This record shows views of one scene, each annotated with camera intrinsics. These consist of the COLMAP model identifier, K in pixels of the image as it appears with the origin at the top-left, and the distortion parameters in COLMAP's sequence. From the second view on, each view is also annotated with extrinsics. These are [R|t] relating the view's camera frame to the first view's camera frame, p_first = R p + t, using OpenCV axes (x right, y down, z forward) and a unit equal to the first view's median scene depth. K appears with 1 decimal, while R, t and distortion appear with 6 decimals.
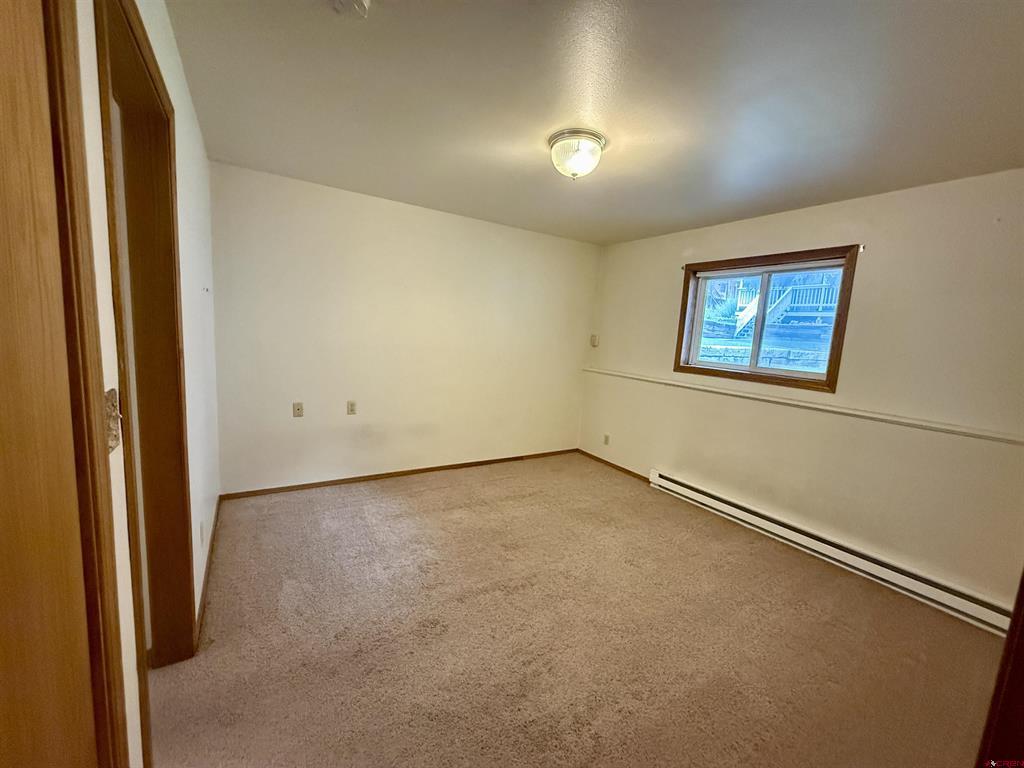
lens RADIAL K [[407.9, 0, 508.5], [0, 407.9, 384.7], [0, 0, 1]] dist [0.000795, 0.000347]
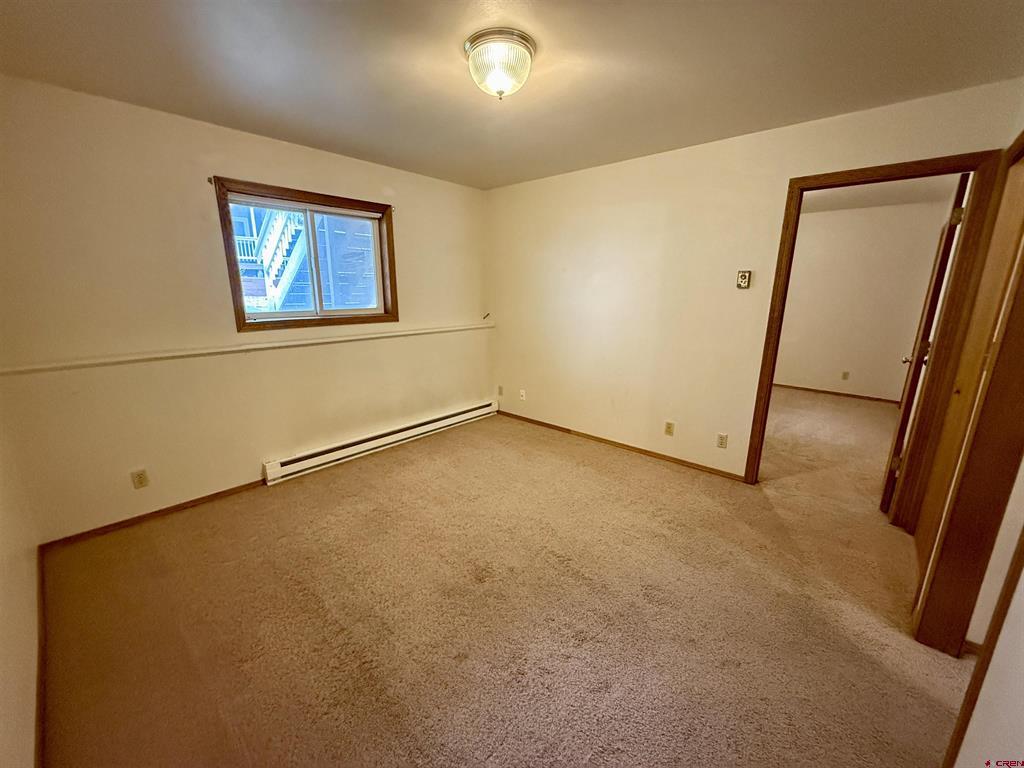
lens RADIAL K [[407.9, 0, 508.5], [0, 407.9, 384.7], [0, 0, 1]] dist [0.000795, 0.000347]
pose [[-0.265568, -0.280317, 0.922440, -0.481533], [0.111816, 0.941384, 0.318265, -0.139098], [-0.957586, 0.187665, -0.218658, 0.814731]]
